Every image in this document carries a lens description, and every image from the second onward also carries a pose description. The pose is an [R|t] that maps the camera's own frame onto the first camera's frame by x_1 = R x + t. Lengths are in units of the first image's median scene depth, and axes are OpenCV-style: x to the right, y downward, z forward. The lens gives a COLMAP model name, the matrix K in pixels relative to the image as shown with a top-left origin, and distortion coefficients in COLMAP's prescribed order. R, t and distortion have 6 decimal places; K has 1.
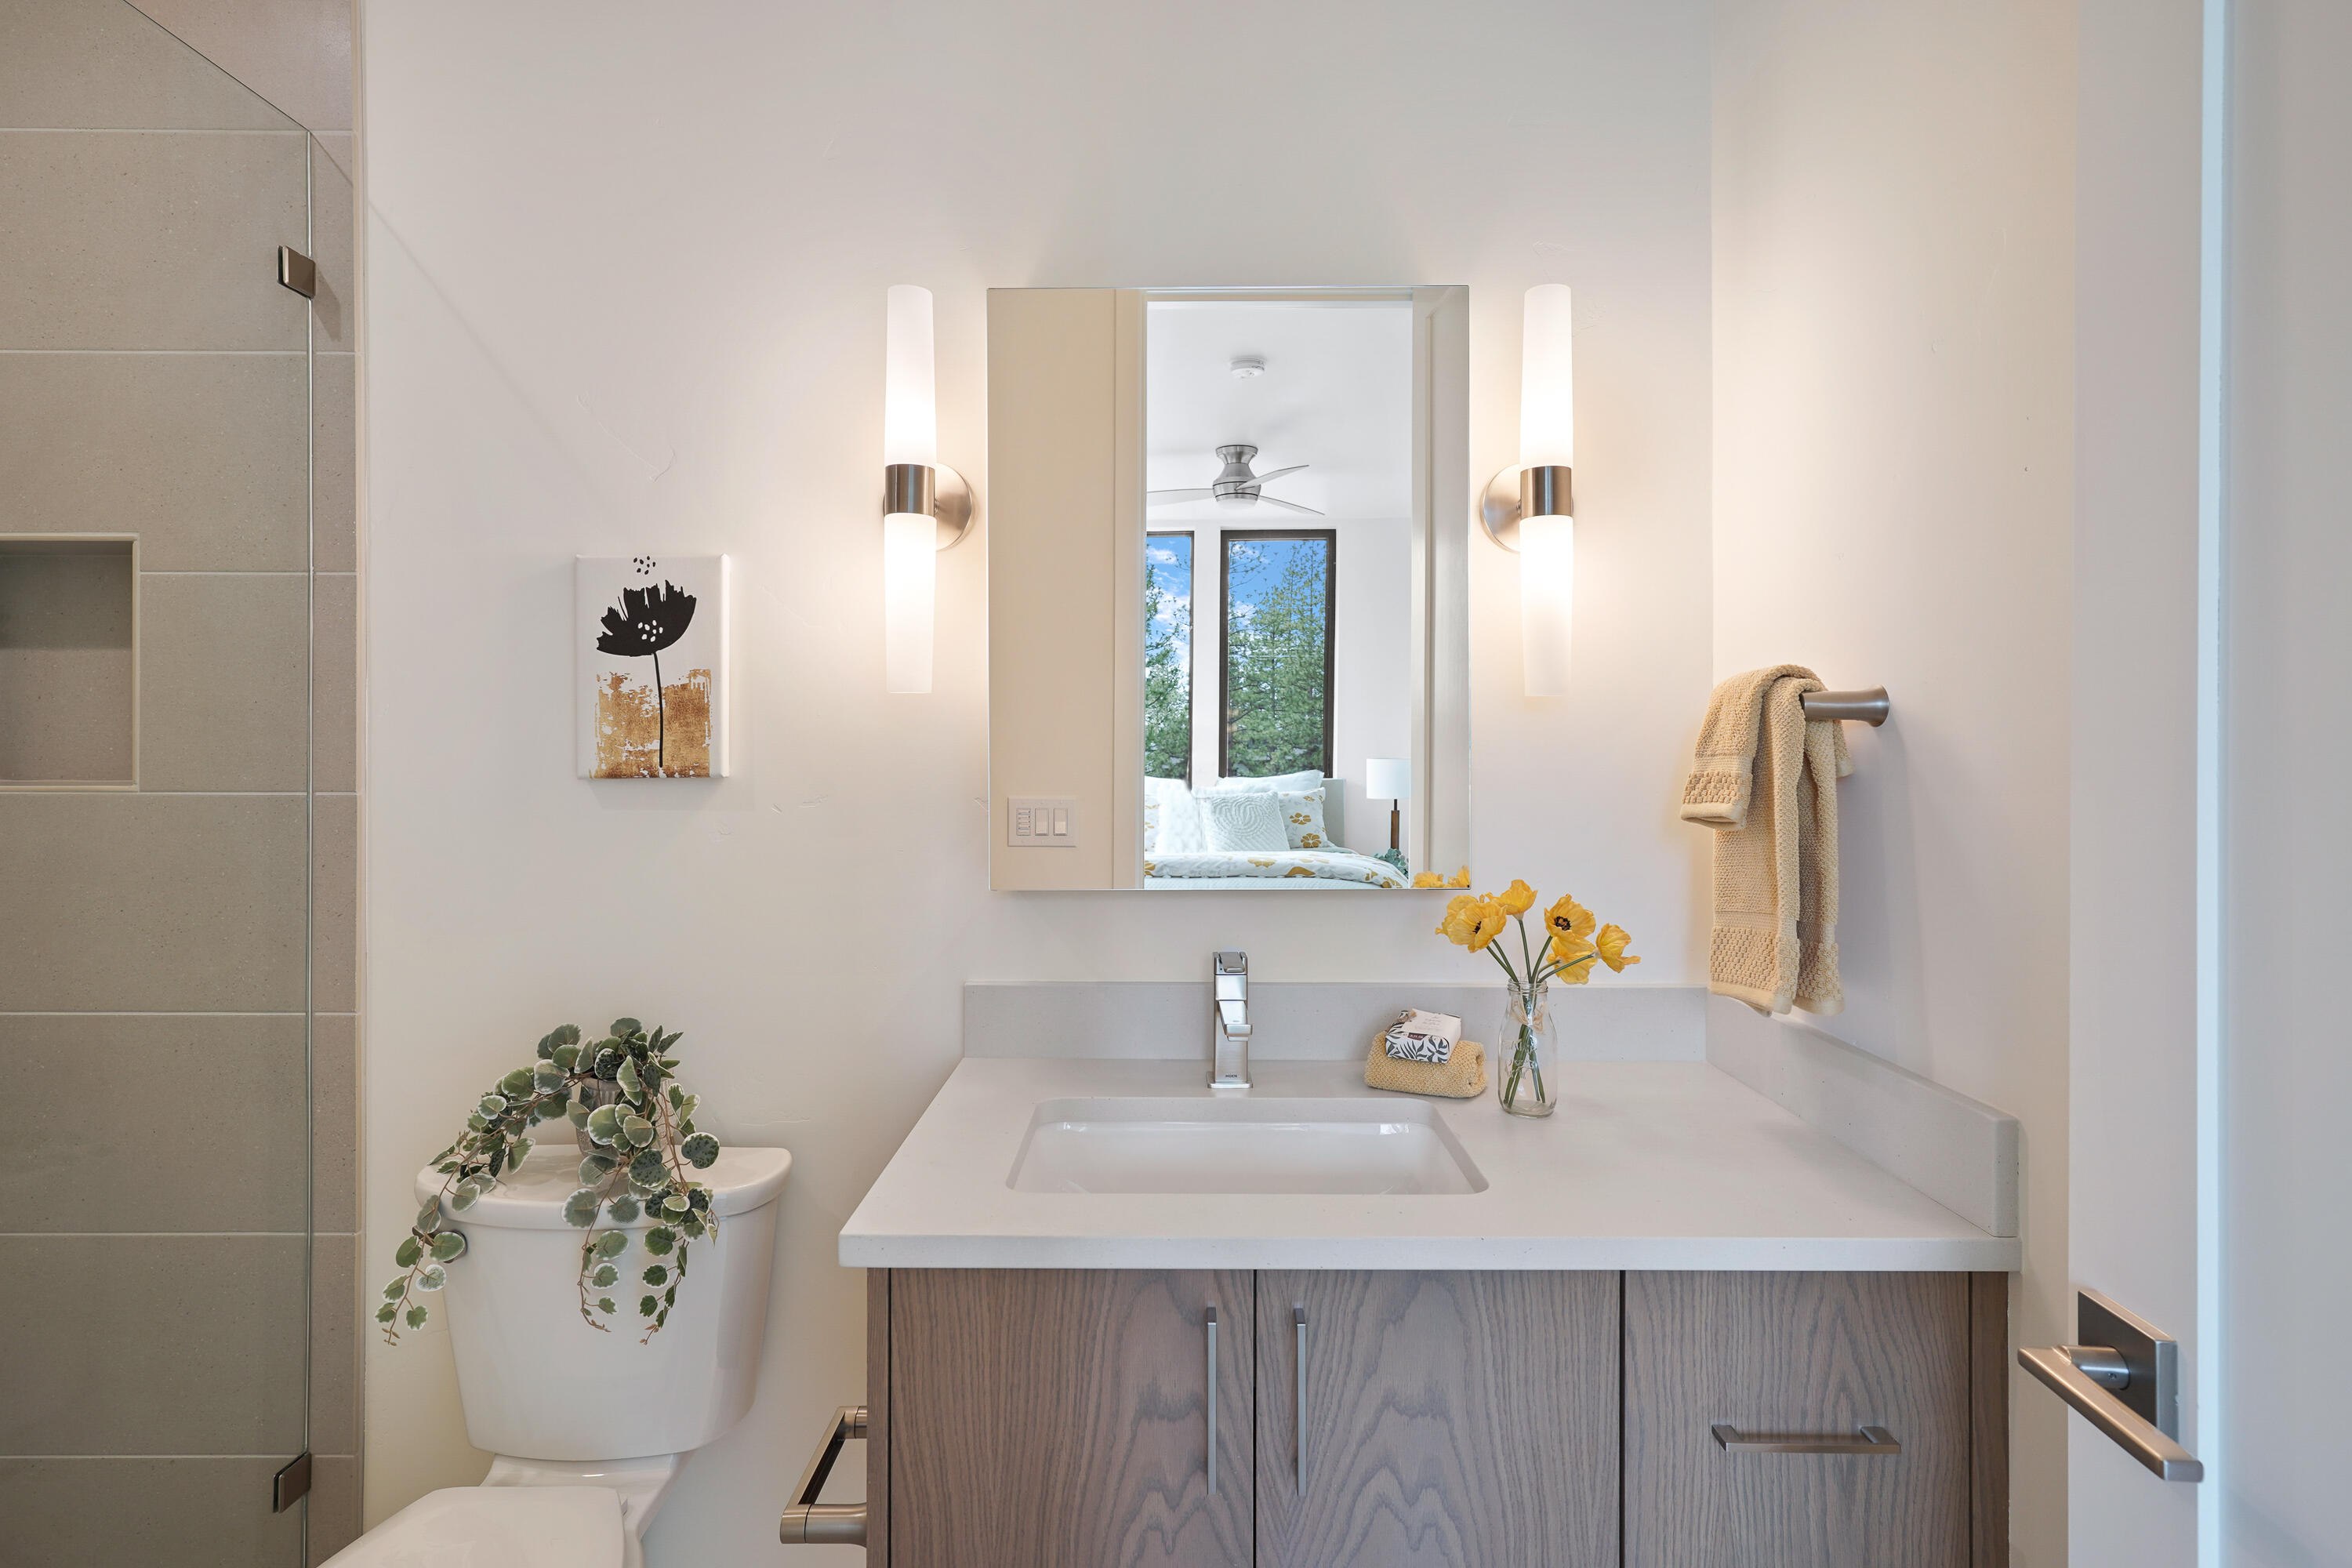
lens RADIAL K [[1130.2, 0, 1176.6], [0, 1130.2, 767.2], [0, 0, 1]] dist [0.001447, 0.000784]
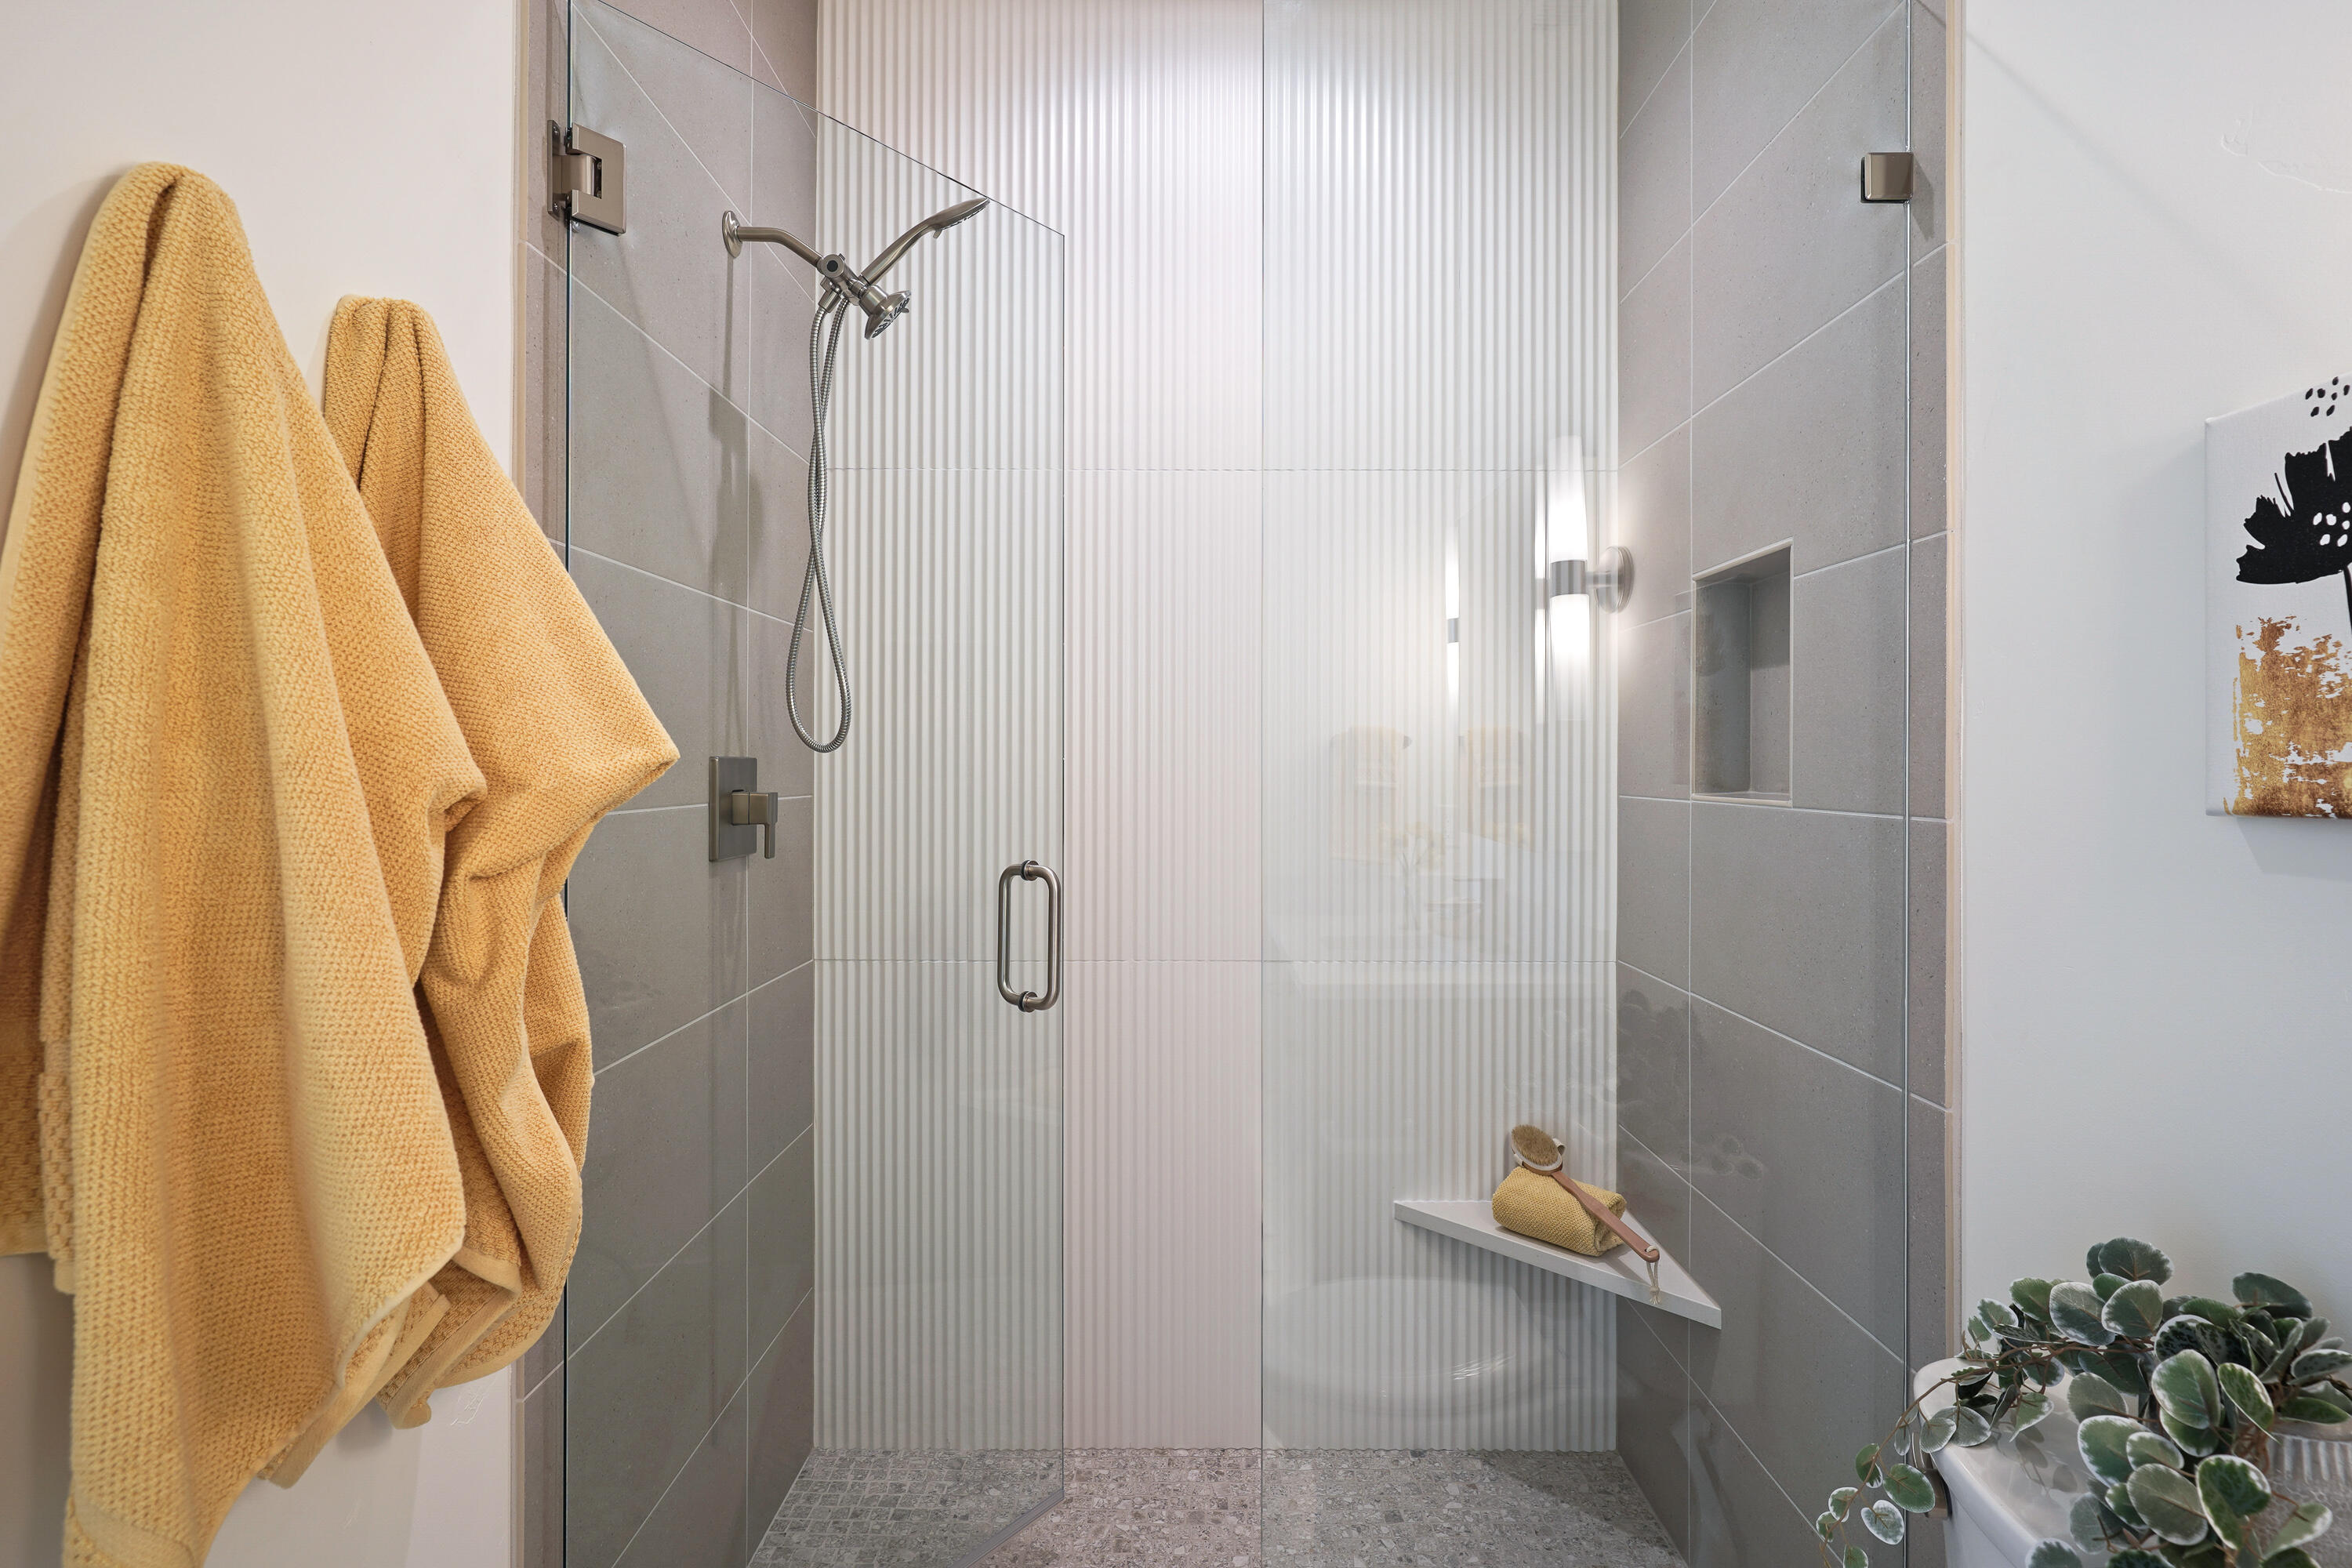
lens RADIAL K [[1130.2, 0, 1175.7], [0, 1130.2, 758.6], [0, 0, 1]] dist [0.001447, 0.000784]
pose [[-0.016361, -0.005128, -0.999853, 0.043823], [-0.019904, 0.999790, -0.004802, -0.004758], [0.999668, 0.019823, -0.016460, 0.496528]]
